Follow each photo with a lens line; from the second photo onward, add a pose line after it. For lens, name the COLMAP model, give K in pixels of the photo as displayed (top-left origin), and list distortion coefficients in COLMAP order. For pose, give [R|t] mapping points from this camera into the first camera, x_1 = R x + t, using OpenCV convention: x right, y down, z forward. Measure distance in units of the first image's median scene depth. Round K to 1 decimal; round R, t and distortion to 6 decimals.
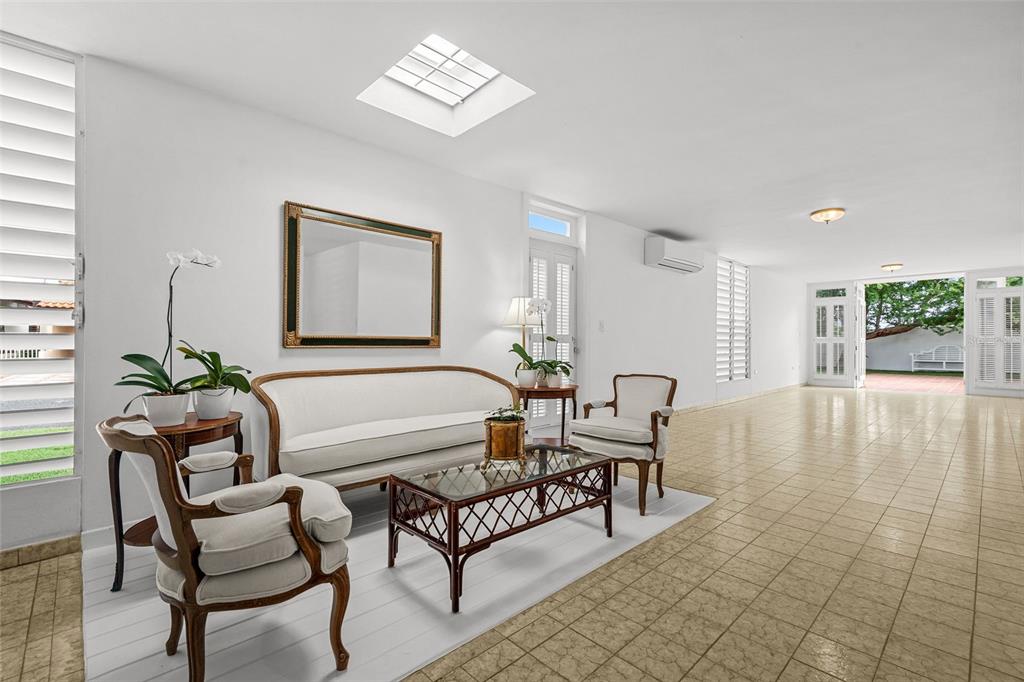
lens RADIAL K [[459.9, 0, 523.4], [0, 459.9, 338.3], [0, 0, 1]] dist [-0.000383, 0.000805]
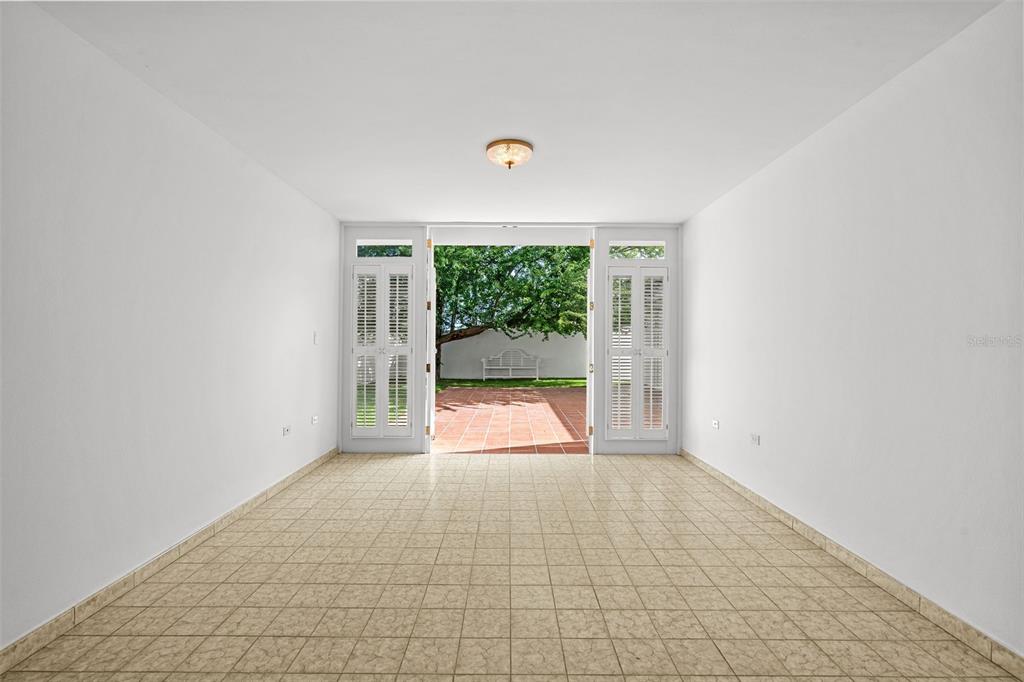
lens RADIAL K [[459.9, 0, 514.2], [0, 459.9, 339.8], [0, 0, 1]] dist [-0.000383, 0.000805]
pose [[0.695624, 0.009610, 0.718342, 0.414903], [-0.013903, 0.999903, 0.000087, -0.007778], [-0.718271, -0.010047, 0.695690, 0.565747]]
